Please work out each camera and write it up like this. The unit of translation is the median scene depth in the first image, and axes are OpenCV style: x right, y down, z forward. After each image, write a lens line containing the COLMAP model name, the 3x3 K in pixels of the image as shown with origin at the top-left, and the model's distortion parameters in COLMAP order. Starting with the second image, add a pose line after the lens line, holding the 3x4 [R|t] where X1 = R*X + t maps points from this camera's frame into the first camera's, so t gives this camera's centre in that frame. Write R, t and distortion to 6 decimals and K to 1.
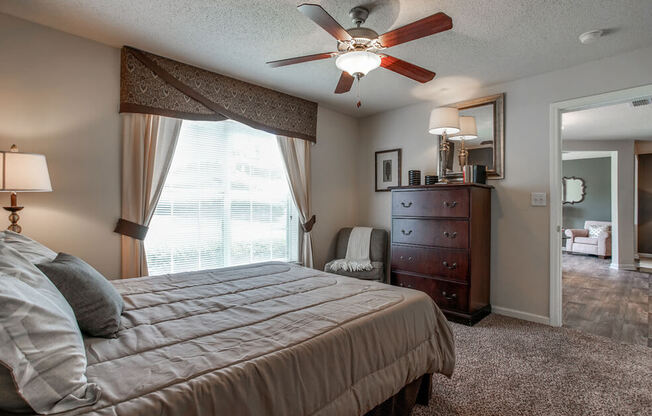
lens RADIAL K [[394.7, 0, 316.9], [0, 394.7, 209.0], [0, 0, 1]] dist [-0.004507, 0.000794]
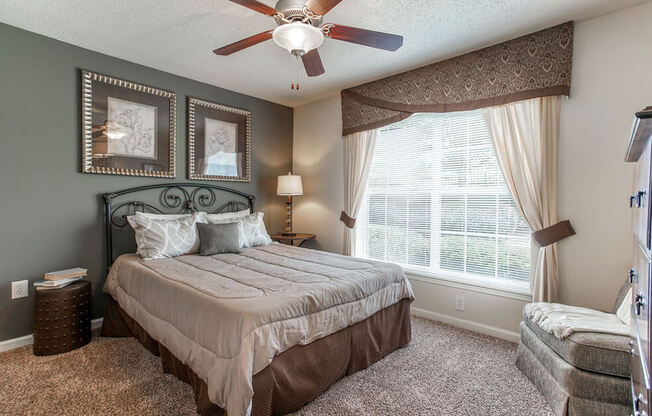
lens RADIAL K [[394.7, 0, 316.9], [0, 394.7, 209.0], [0, 0, 1]] dist [-0.004507, 0.000794]
pose [[-0.131881, 0.033341, -0.990705, 0.806825], [0.008243, 0.999437, 0.032537, -0.028829], [0.991231, -0.003876, -0.132081, 0.934254]]
